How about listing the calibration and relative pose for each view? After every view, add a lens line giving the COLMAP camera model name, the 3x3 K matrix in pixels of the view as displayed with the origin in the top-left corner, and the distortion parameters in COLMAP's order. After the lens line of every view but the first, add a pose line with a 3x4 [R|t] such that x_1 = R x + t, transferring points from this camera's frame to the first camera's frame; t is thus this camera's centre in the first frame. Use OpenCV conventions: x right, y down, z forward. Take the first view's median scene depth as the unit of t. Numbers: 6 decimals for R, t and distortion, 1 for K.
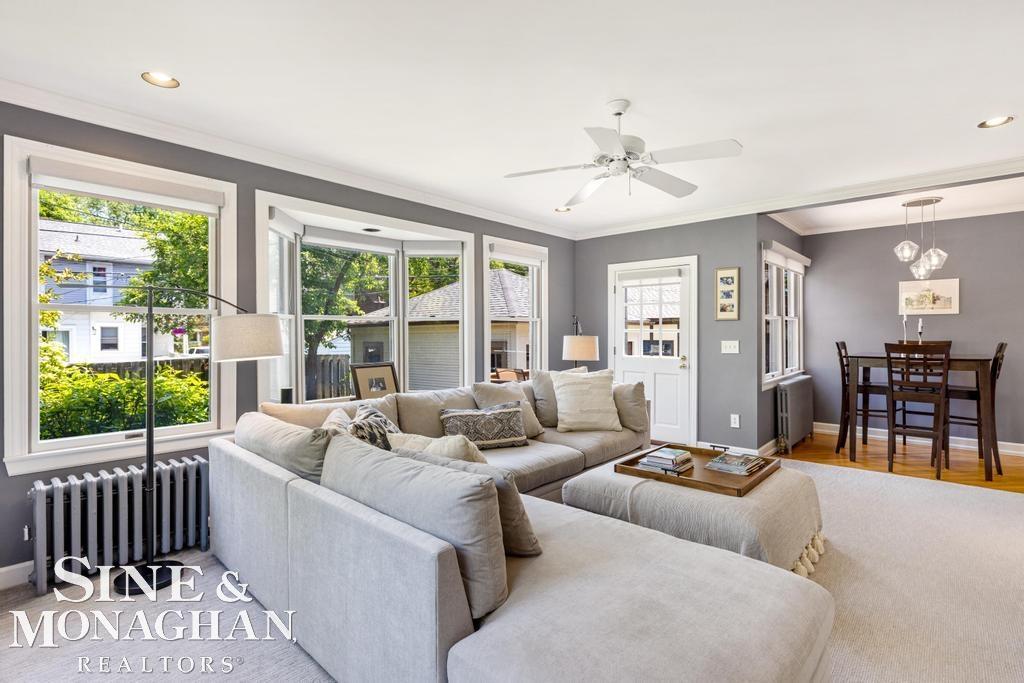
lens RADIAL K [[489.6, 0, 510.6], [0, 489.6, 333.3], [0, 0, 1]] dist [0.001045, -0.001388]
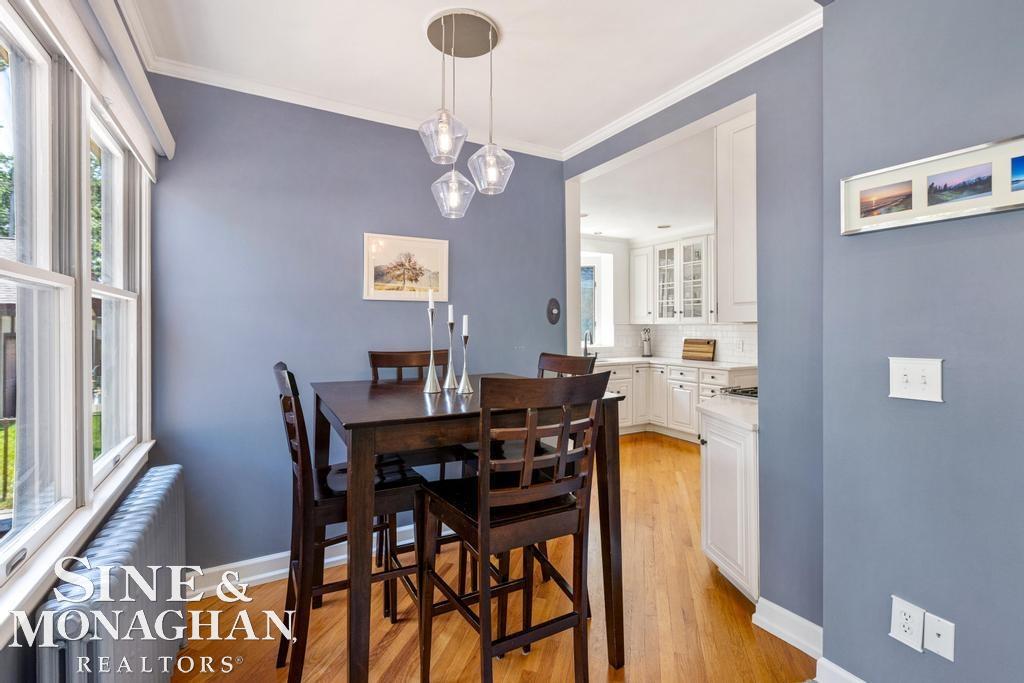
lens RADIAL K [[454.3, 0, 517.6], [0, 454.3, 325.3], [0, 0, 1]] dist [0.000397, 0.000629]
pose [[0.312991, 0.008755, 0.949716, 0.456091], [0.001855, 0.999950, -0.009830, -0.006854], [-0.949754, 0.004839, 0.312959, 0.801159]]
